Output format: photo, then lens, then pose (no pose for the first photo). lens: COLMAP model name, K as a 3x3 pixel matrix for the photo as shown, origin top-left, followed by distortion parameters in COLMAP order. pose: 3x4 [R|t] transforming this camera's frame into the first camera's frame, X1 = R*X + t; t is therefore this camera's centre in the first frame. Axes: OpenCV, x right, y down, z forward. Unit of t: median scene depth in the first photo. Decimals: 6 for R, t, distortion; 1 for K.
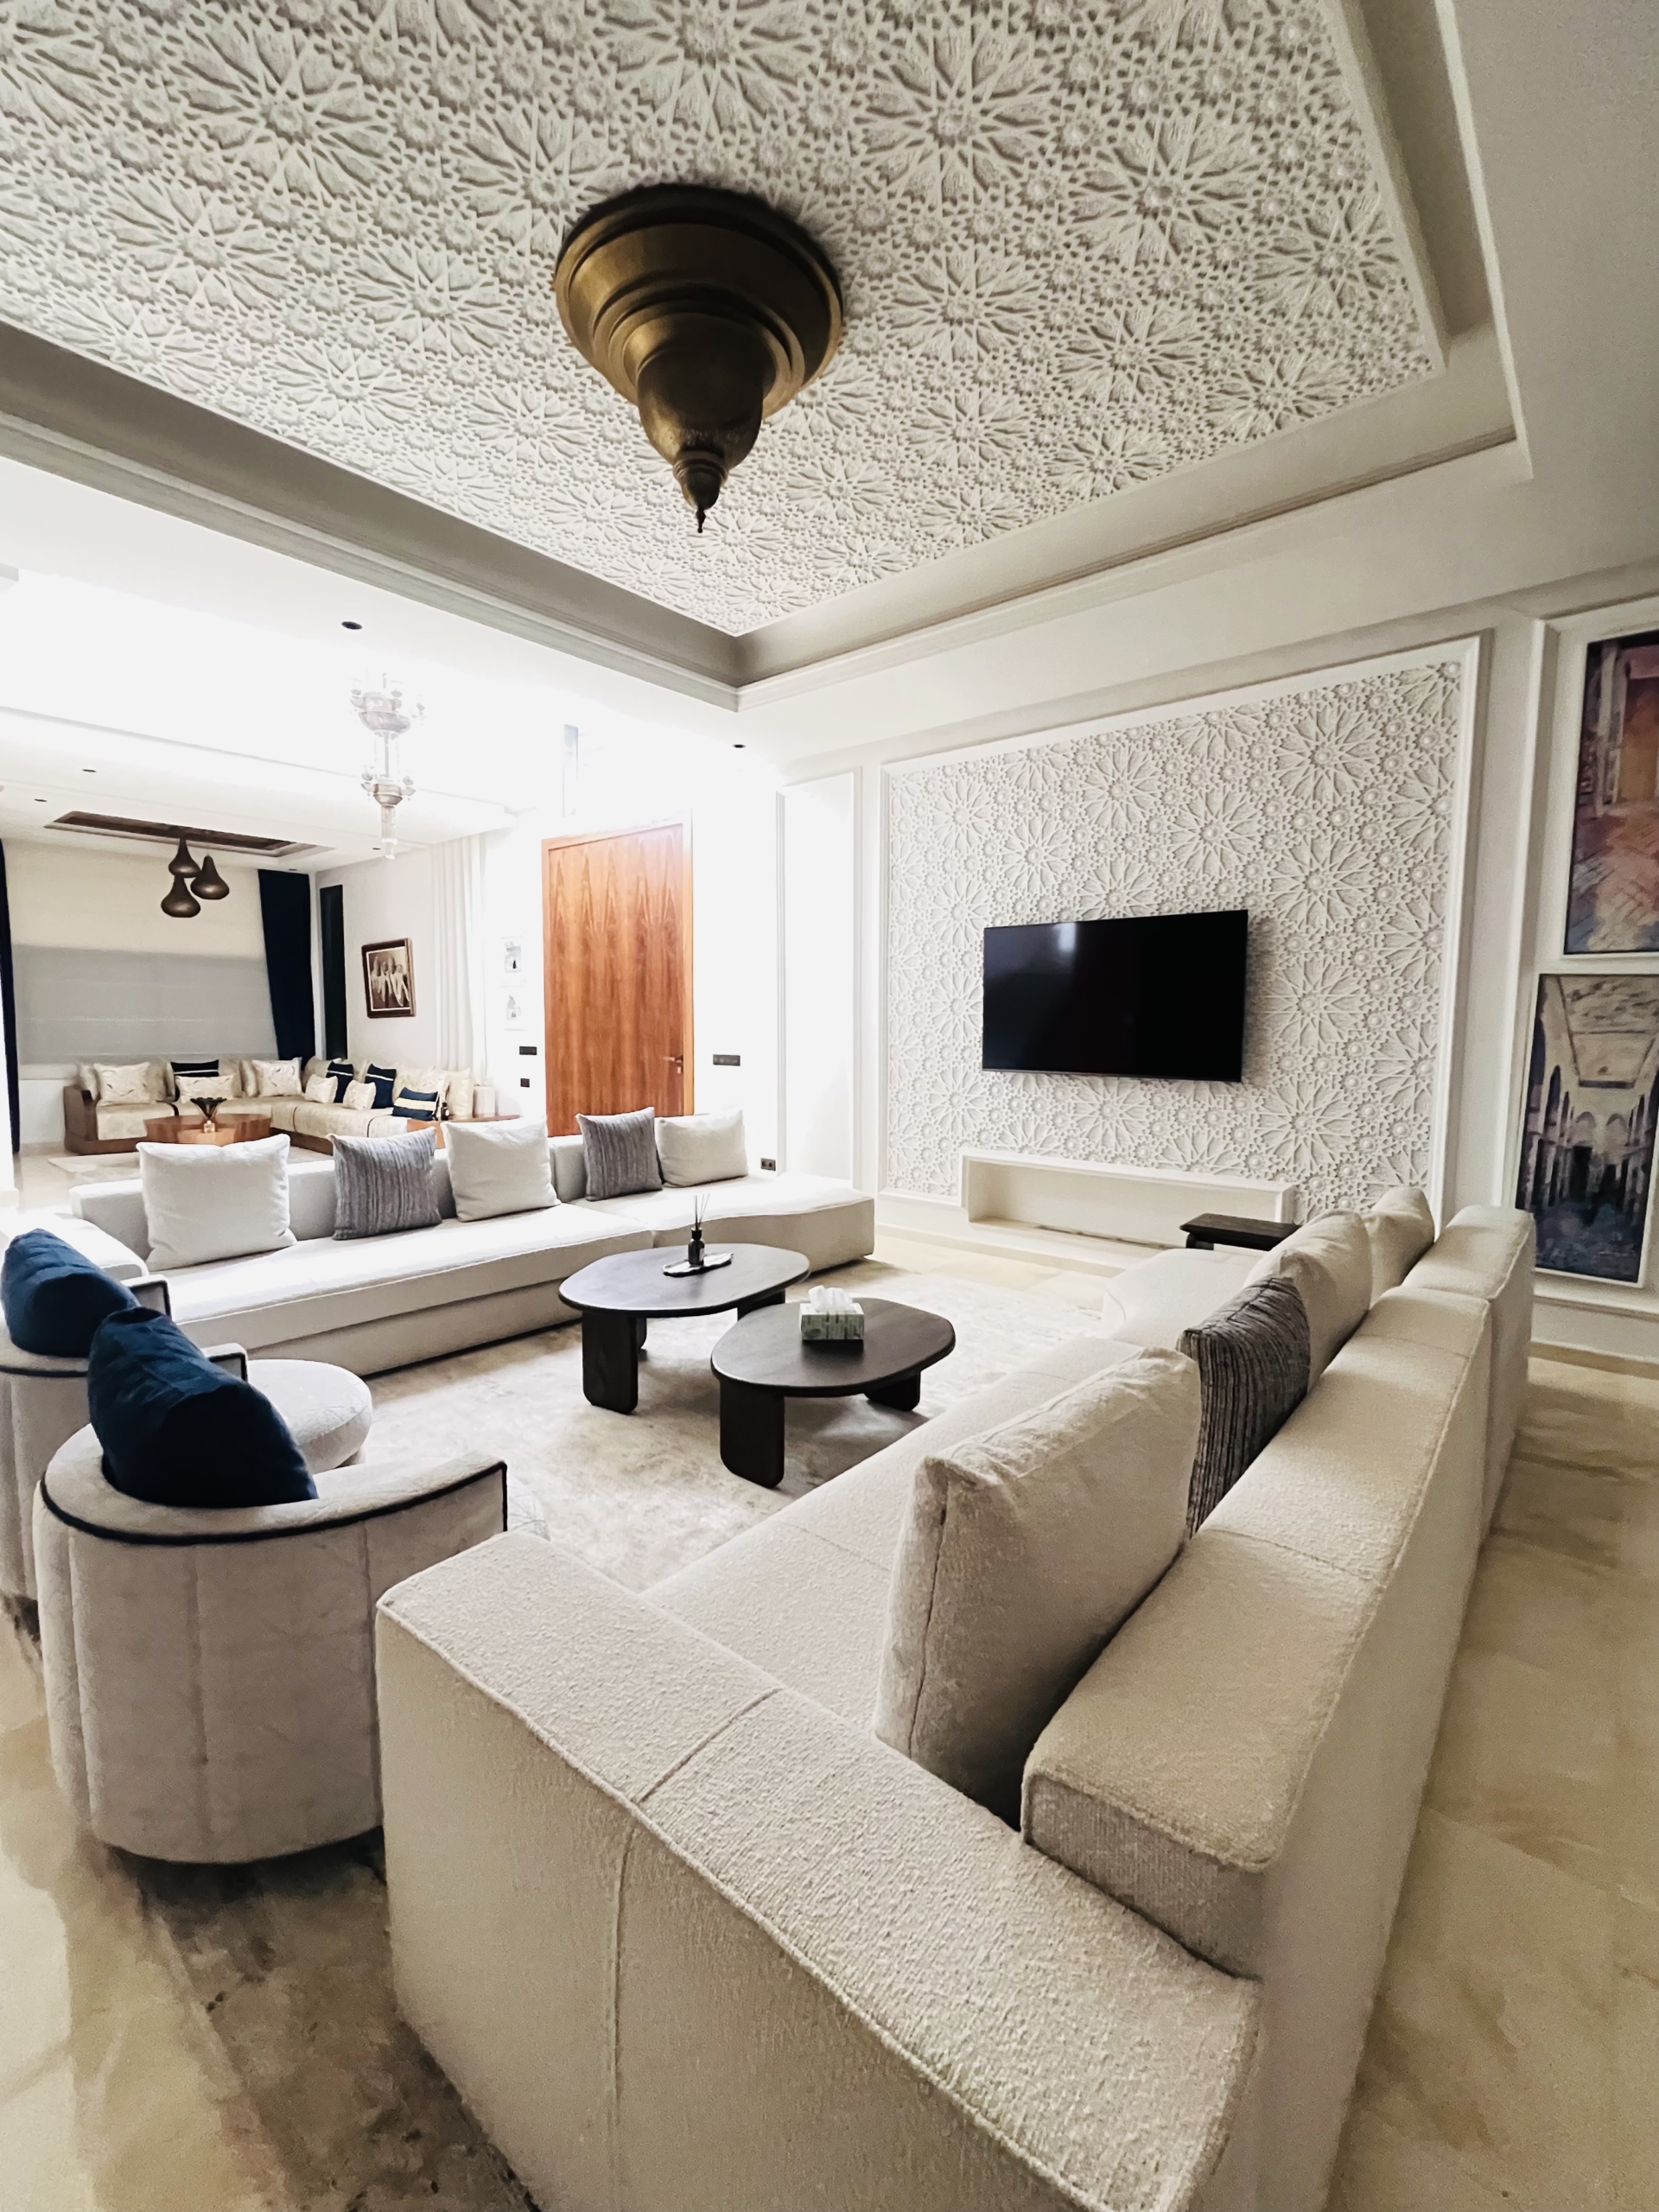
lens RADIAL K [[941.0, 0, 829.5], [0, 941.0, 1106.0], [0, 0, 1]] dist [0.000524, 0.000585]
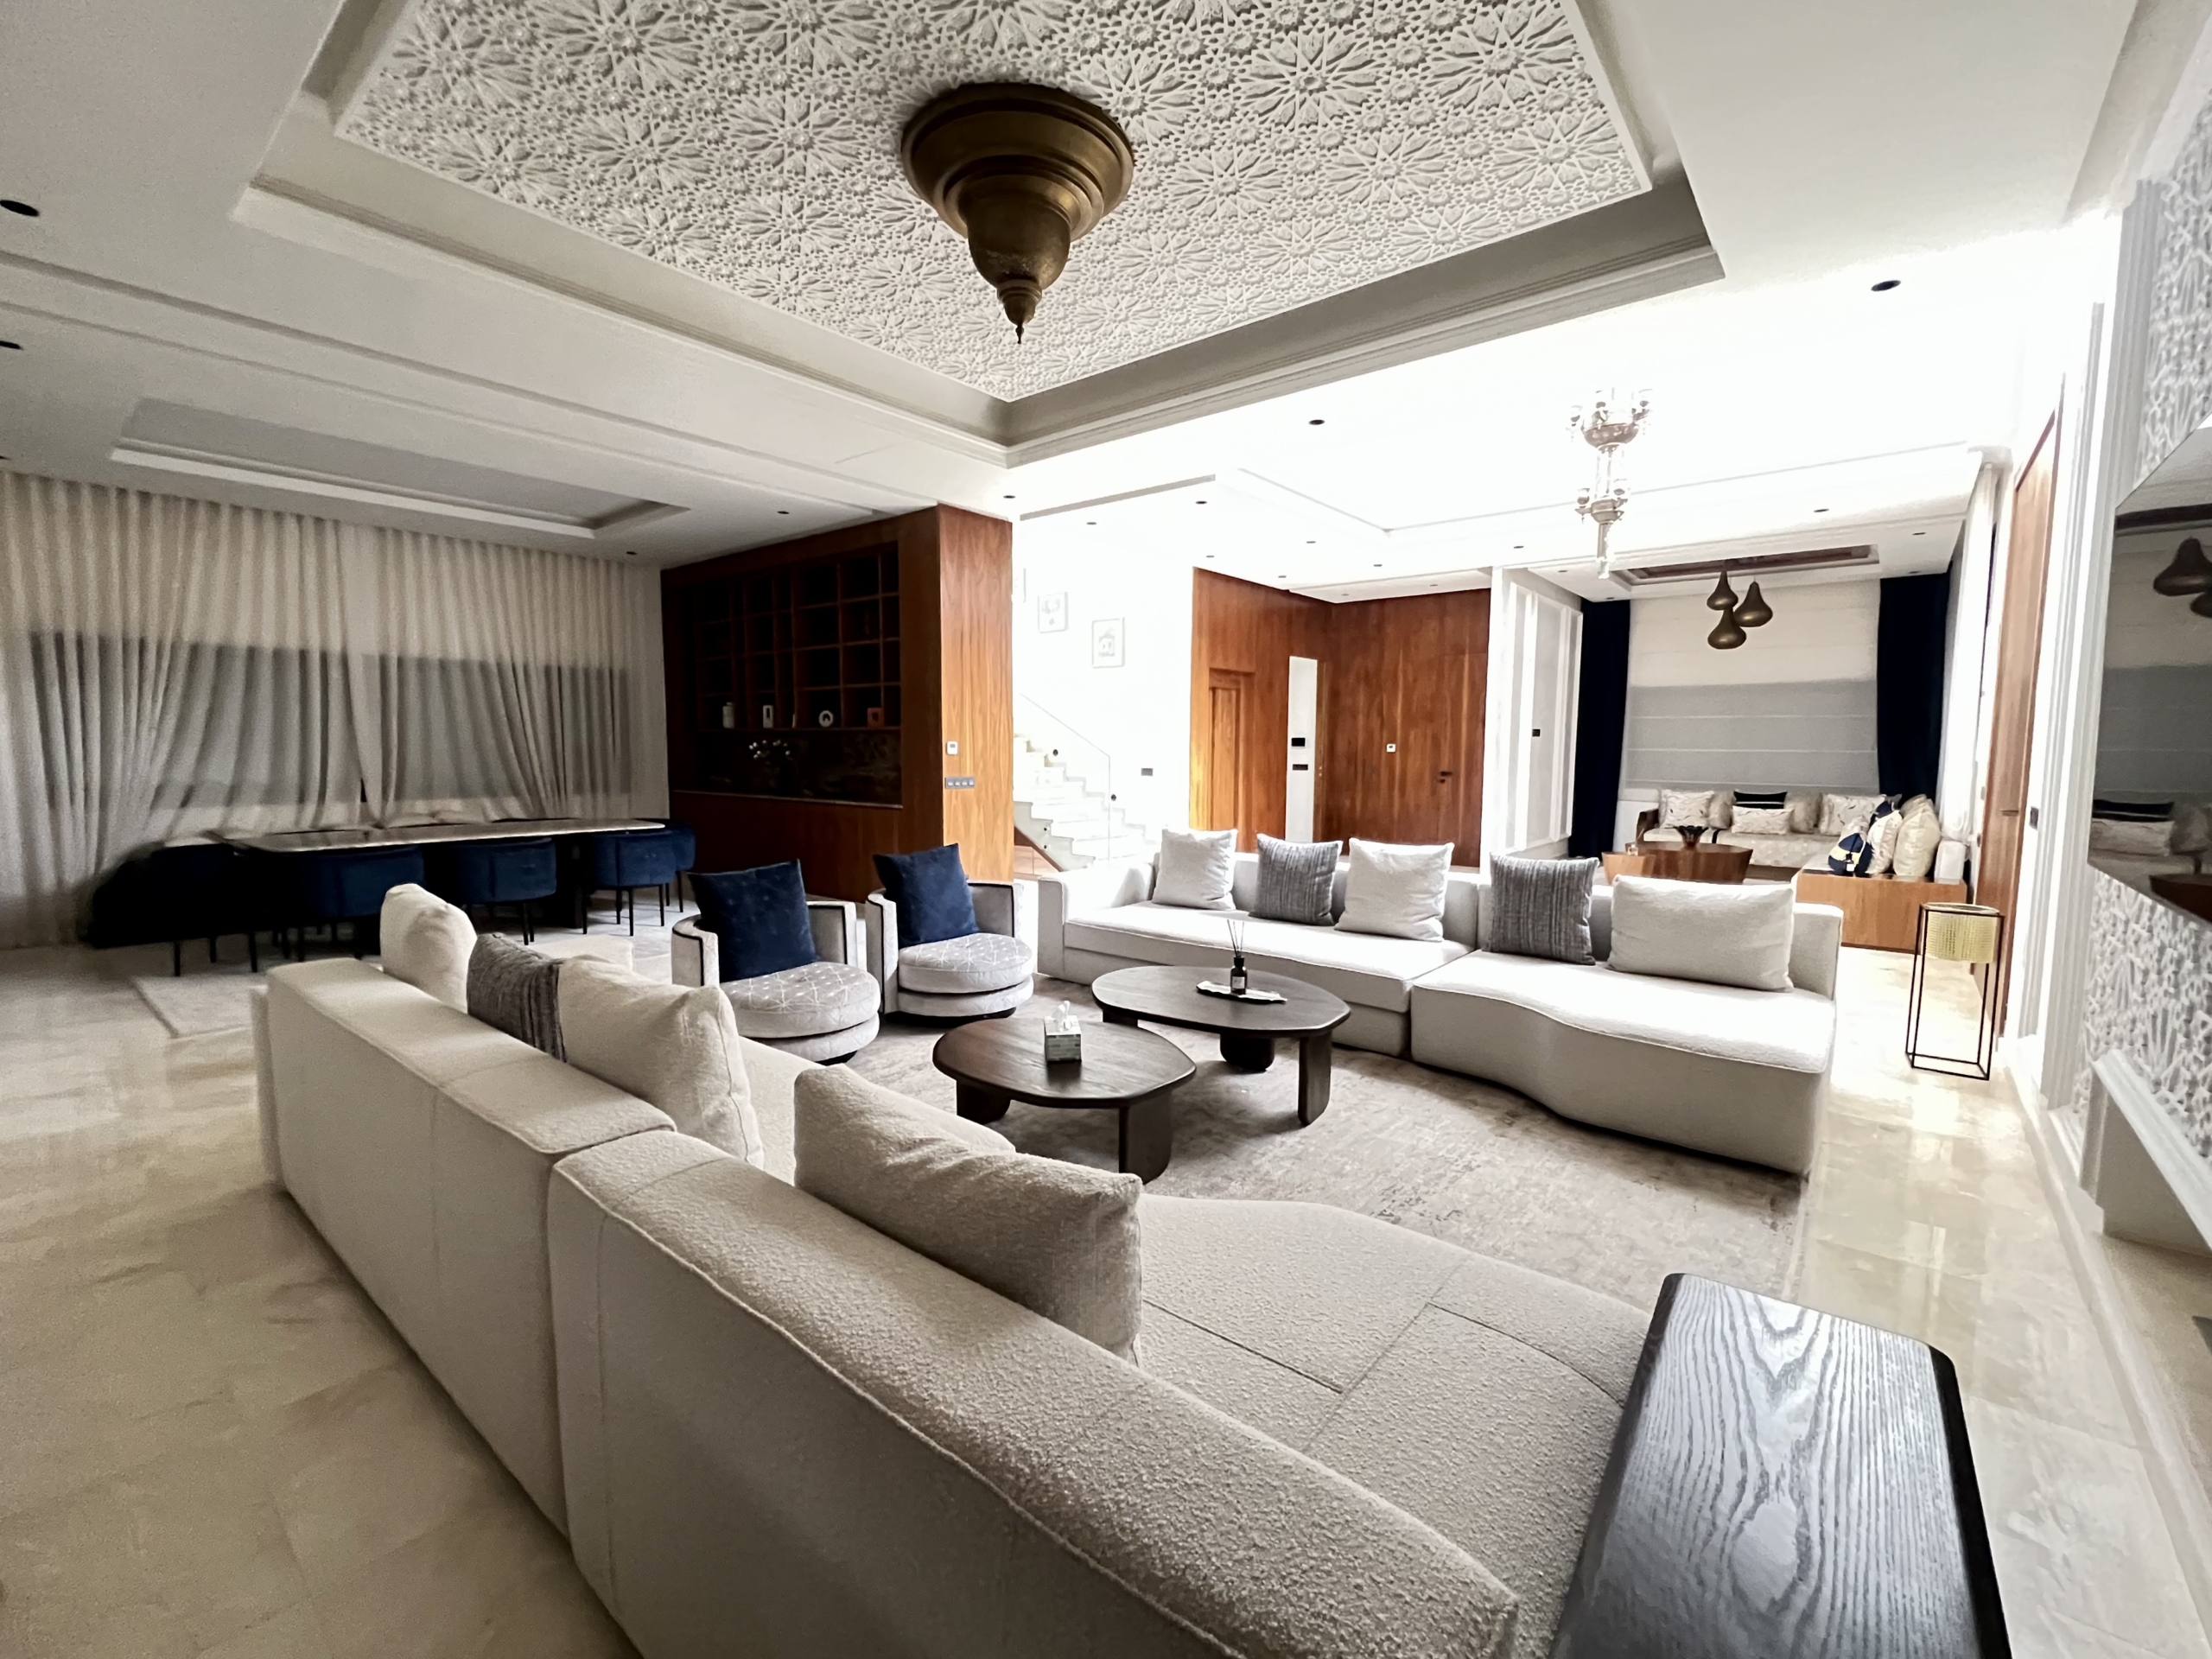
lens RADIAL K [[941.0, 0, 1105.3], [0, 941.0, 834.2], [0, 0, 1]] dist [0.000524, 0.000585]
pose [[0.013330, 0.085973, -0.996208, 0.709527], [-0.091194, 0.992249, 0.084411, -0.057115], [0.995744, 0.089723, 0.021067, 0.711910]]
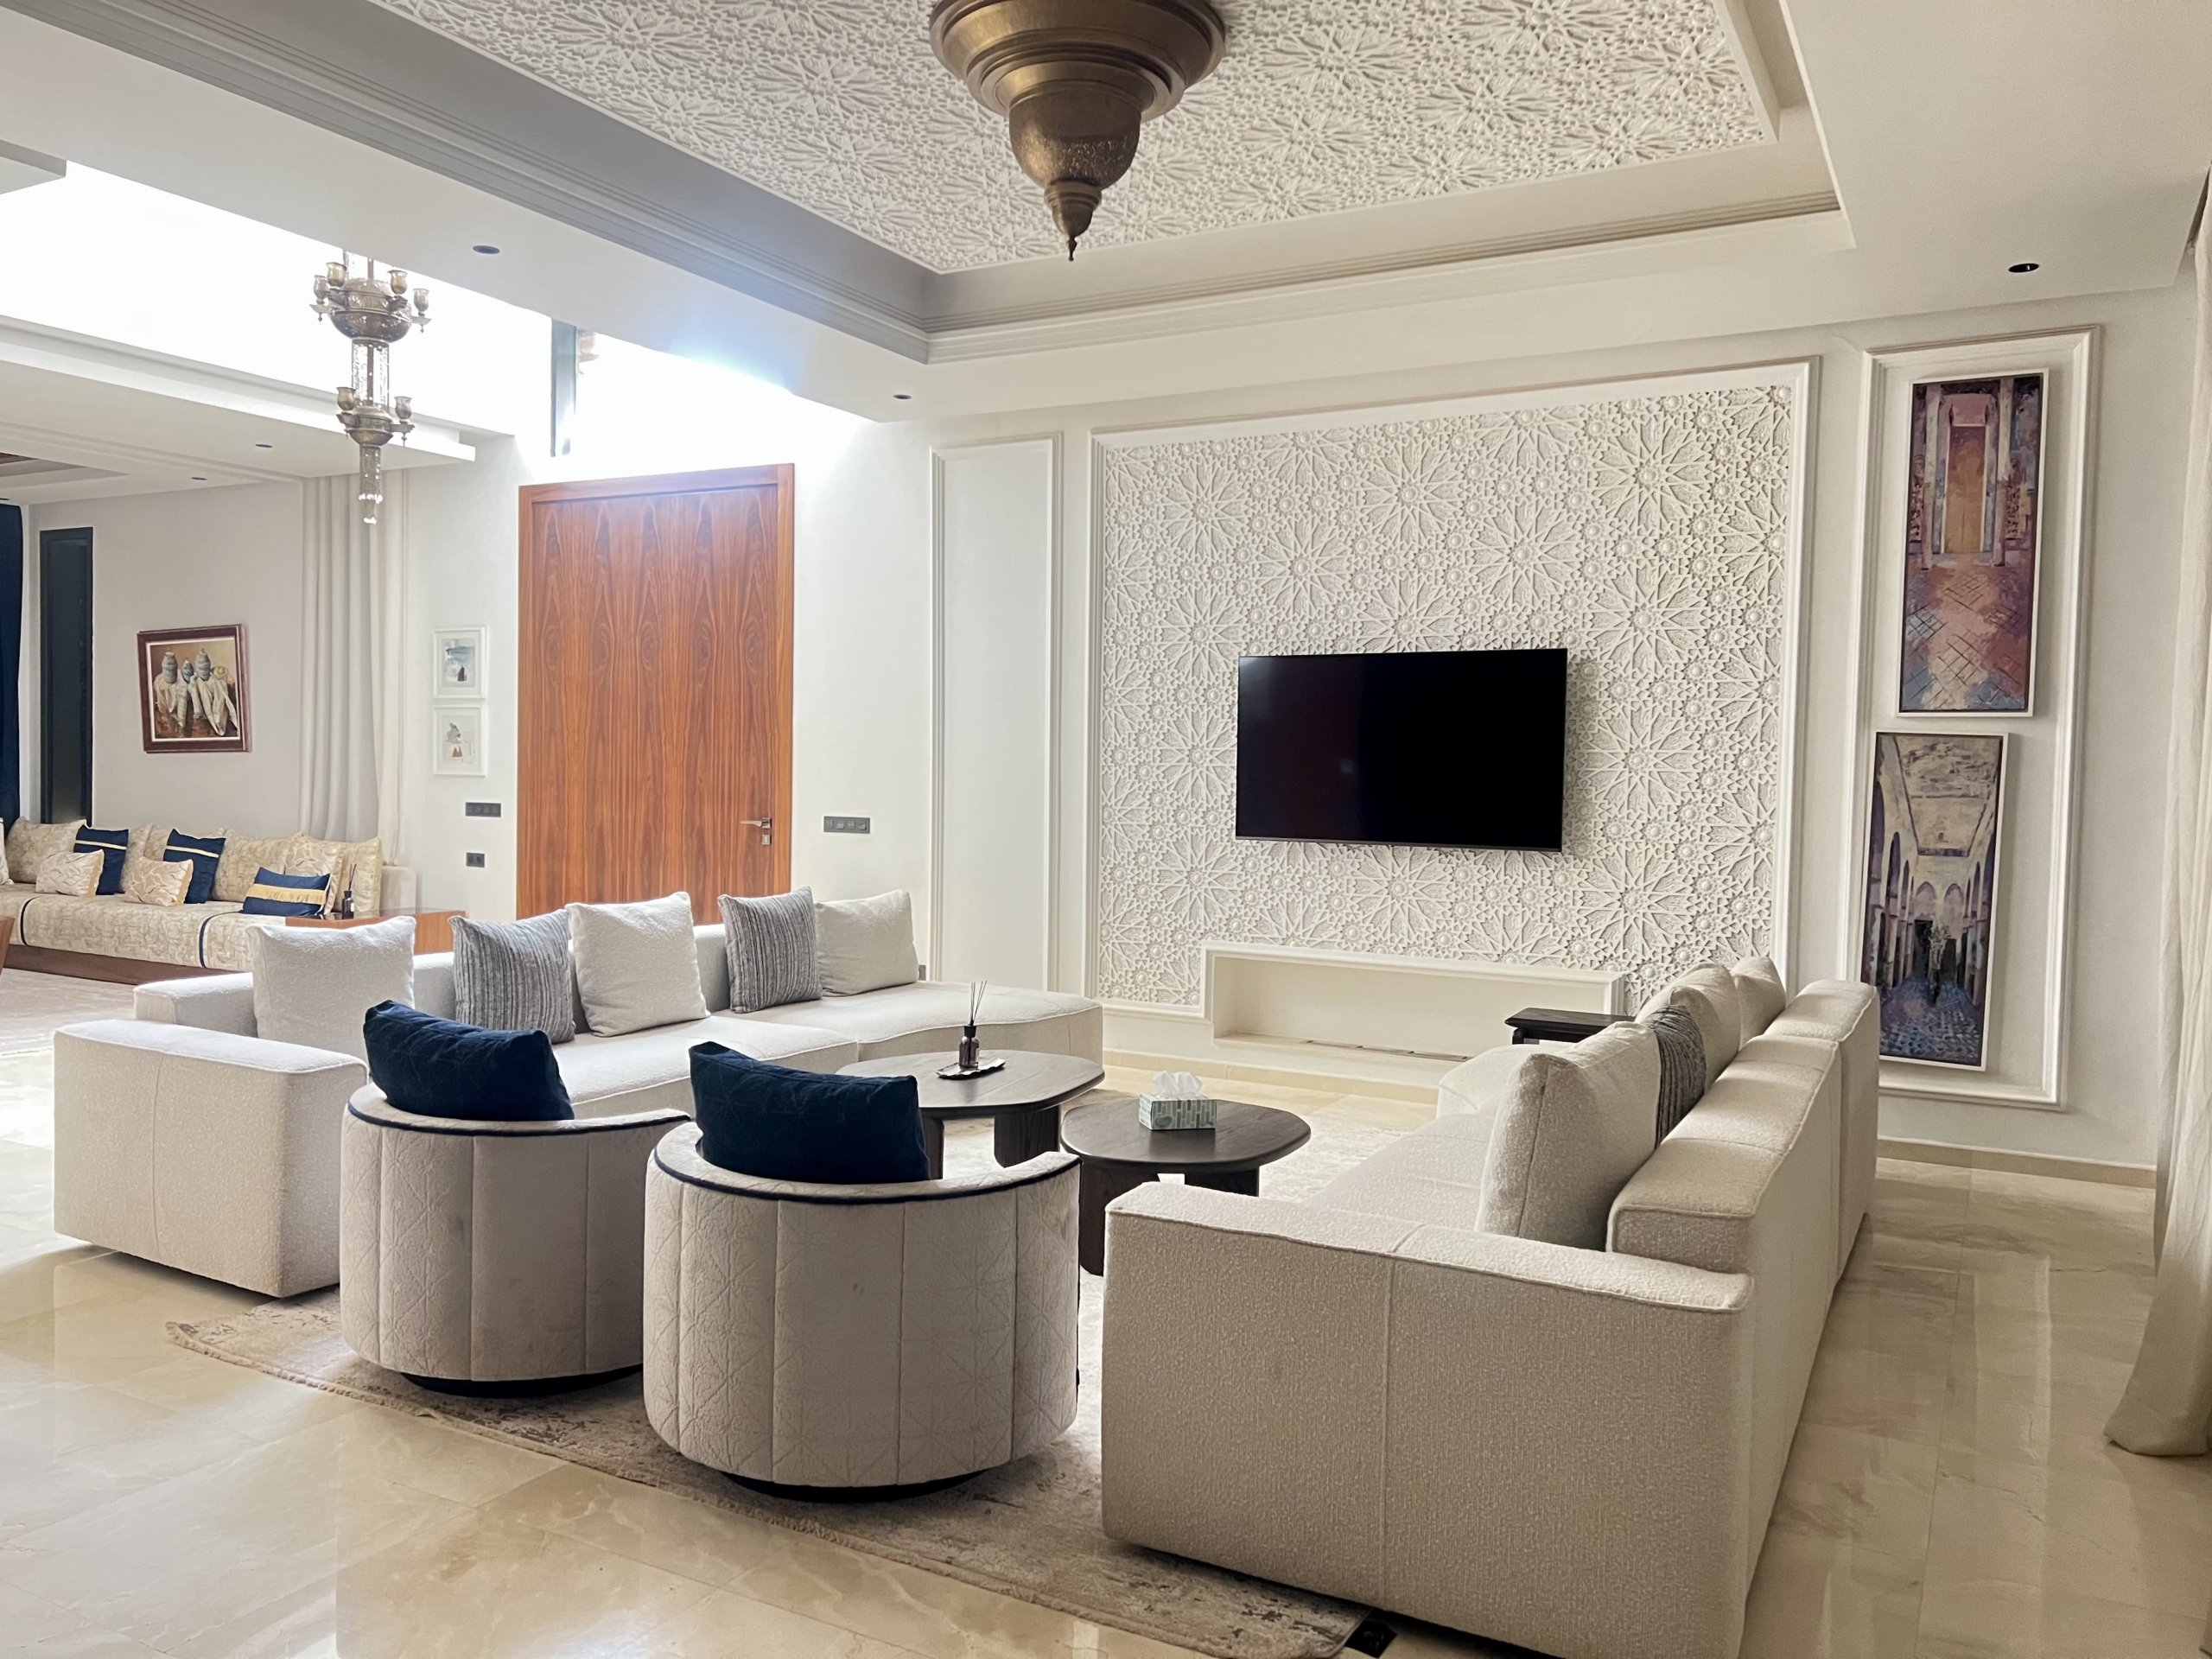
lens RADIAL K [[1652.4, 0, 1106.0], [0, 1652.4, 829.5], [0, 0, 1]] dist [0.064692, -0.067453]
pose [[0.979146, 0.005252, 0.203090, -0.273303], [0.005178, 0.998696, -0.050792, 0.029120], [-0.203092, 0.050785, 0.977842, -0.381280]]
